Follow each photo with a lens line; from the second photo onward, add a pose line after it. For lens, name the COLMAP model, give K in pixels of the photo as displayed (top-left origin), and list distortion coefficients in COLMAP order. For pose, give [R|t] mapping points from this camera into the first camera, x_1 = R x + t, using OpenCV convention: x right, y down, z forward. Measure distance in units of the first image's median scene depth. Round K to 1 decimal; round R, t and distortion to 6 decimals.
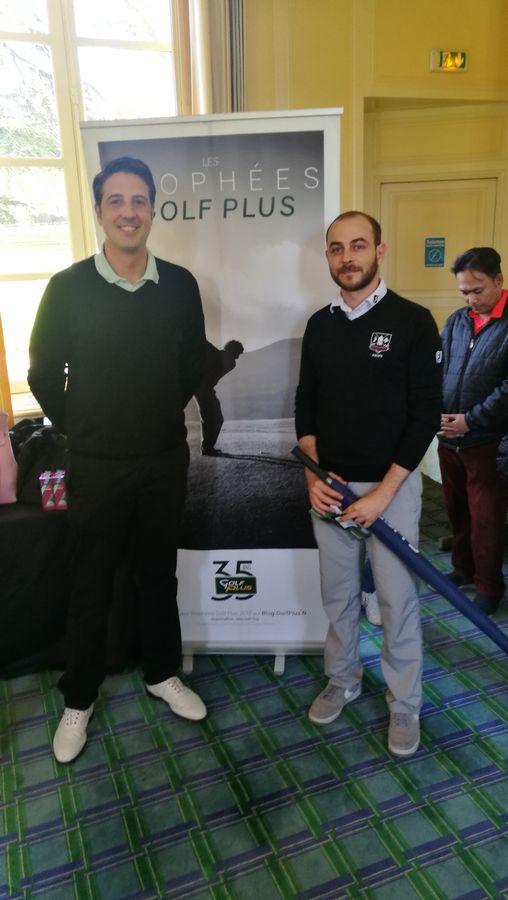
lens RADIAL K [[712.6, 0, 254.0], [0, 712.6, 450.0], [0, 0, 1]] dist [-0.001615, 0.042083]
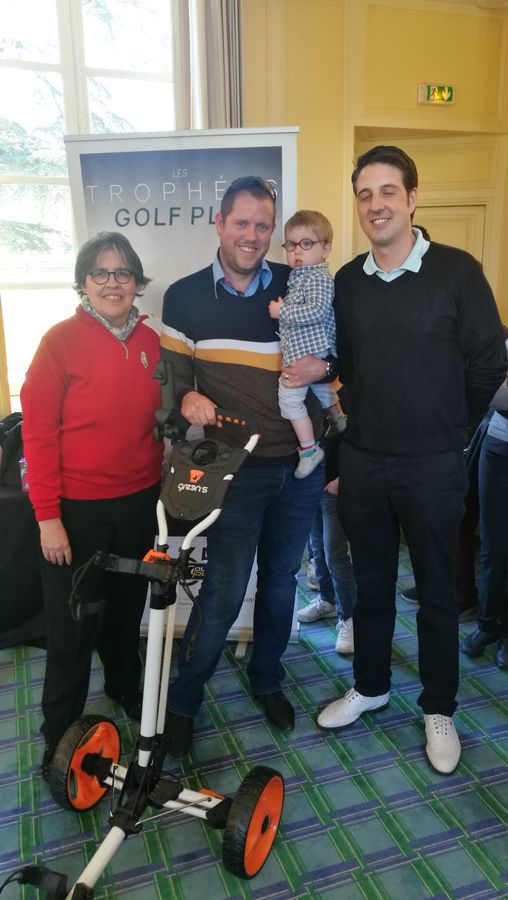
lens RADIAL K [[708.6, 0, 251.2], [0, 708.6, 449.7], [0, 0, 1]] dist [-0.002367, 0.012734]
pose [[0.998802, 0.029674, -0.038922, 0.101257], [-0.031263, 0.998676, -0.040863, 0.060382], [0.037658, 0.042031, 0.998406, -0.064705]]
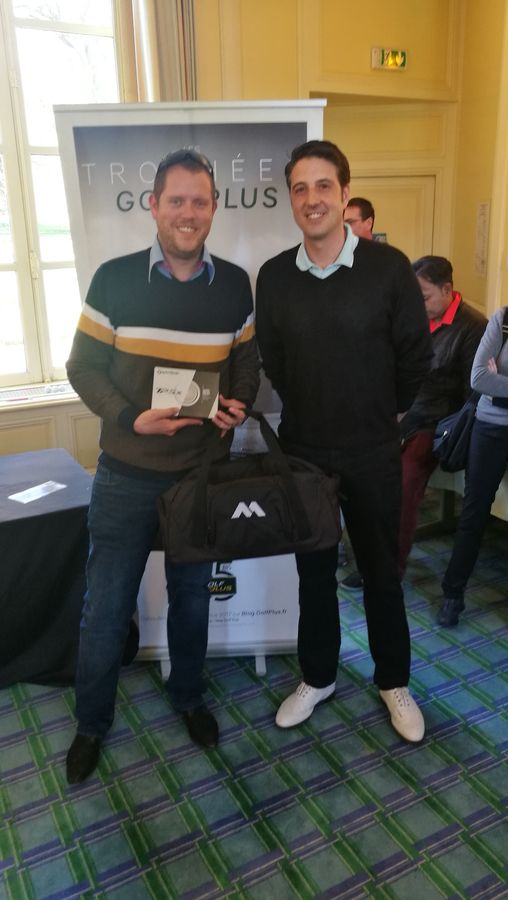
lens RADIAL K [[713.6, 0, 241.4], [0, 713.6, 453.7], [0, 0, 1]] dist [-0.025449, 0.055850]
pose [[0.994336, -0.026501, 0.102927, -0.102074], [0.025665, 0.999626, 0.009444, -0.001327], [-0.103139, -0.006749, 0.994644, 0.030653]]
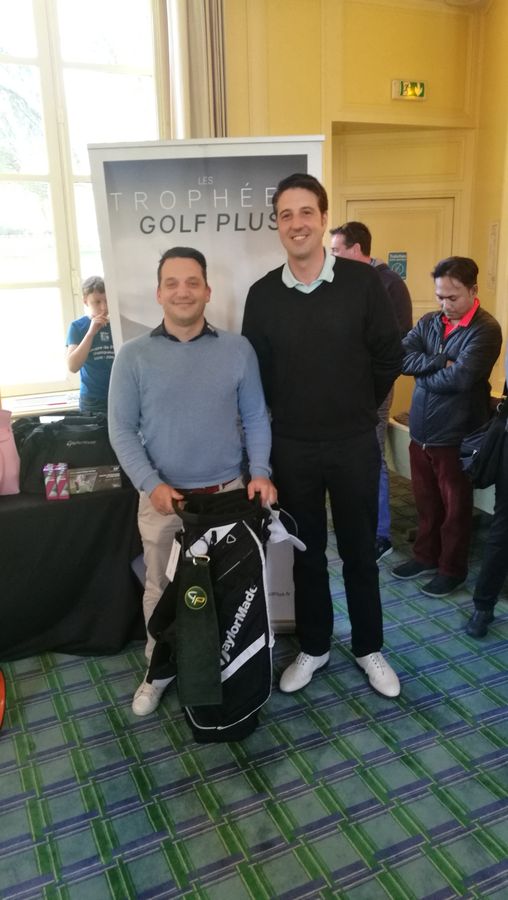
lens RADIAL K [[714.1, 0, 252.2], [0, 714.1, 448.6], [0, 0, 1]] dist [0.010297, 0.008347]
pose [[0.998452, -0.005932, 0.055307, -0.051820], [0.007123, 0.999746, -0.021373, 0.036702], [-0.055167, 0.021734, 0.998241, -0.105437]]
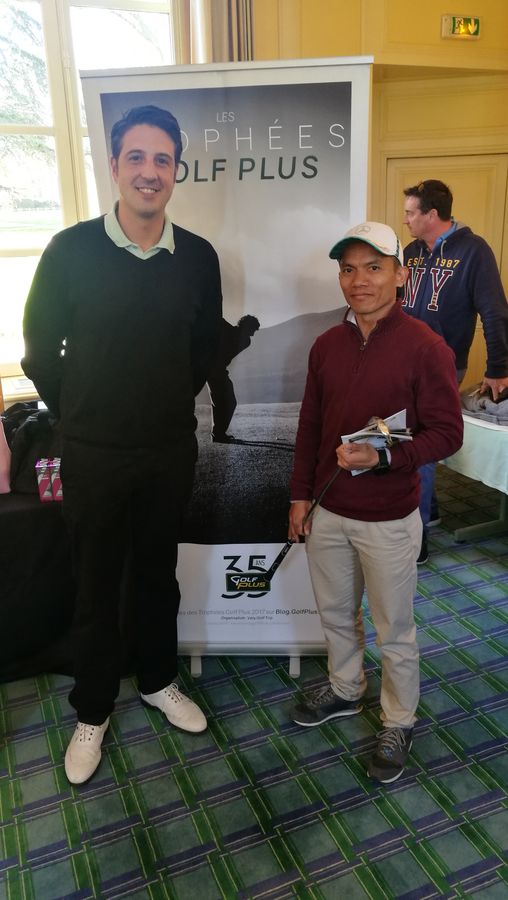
lens RADIAL K [[715.5, 0, 248.5], [0, 715.5, 448.1], [0, 0, 1]] dist [-0.010362, 0.035646]
pose [[0.999918, -0.001591, 0.012742, -0.043608], [0.001435, 0.999924, 0.012254, 0.004989], [-0.012761, -0.012234, 0.999844, 0.085035]]
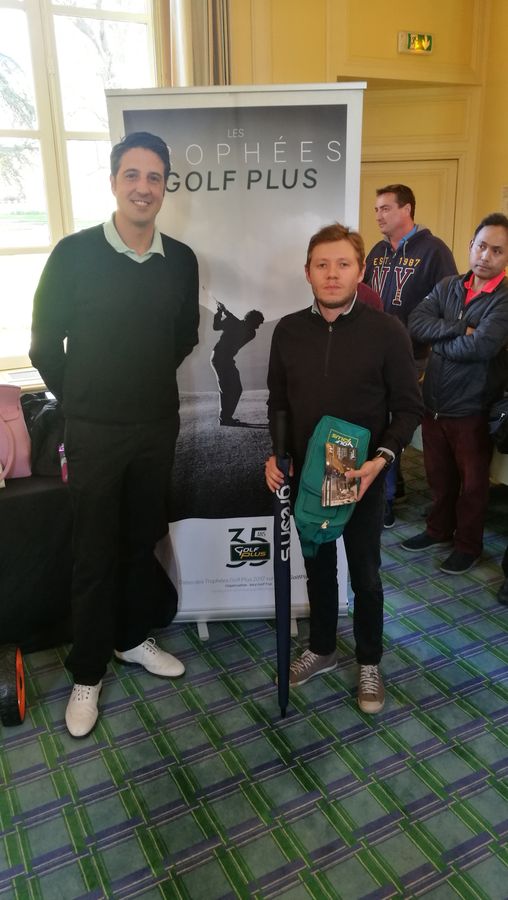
lens RADIAL K [[709.9, 0, 249.1], [0, 709.9, 450.2], [0, 0, 1]] dist [-0.001044, 0.019717]
pose [[0.995004, -0.022025, 0.097375, -0.147986], [0.019689, 0.999496, 0.024890, 0.021090], [-0.097874, -0.022849, 0.994936, -0.015662]]
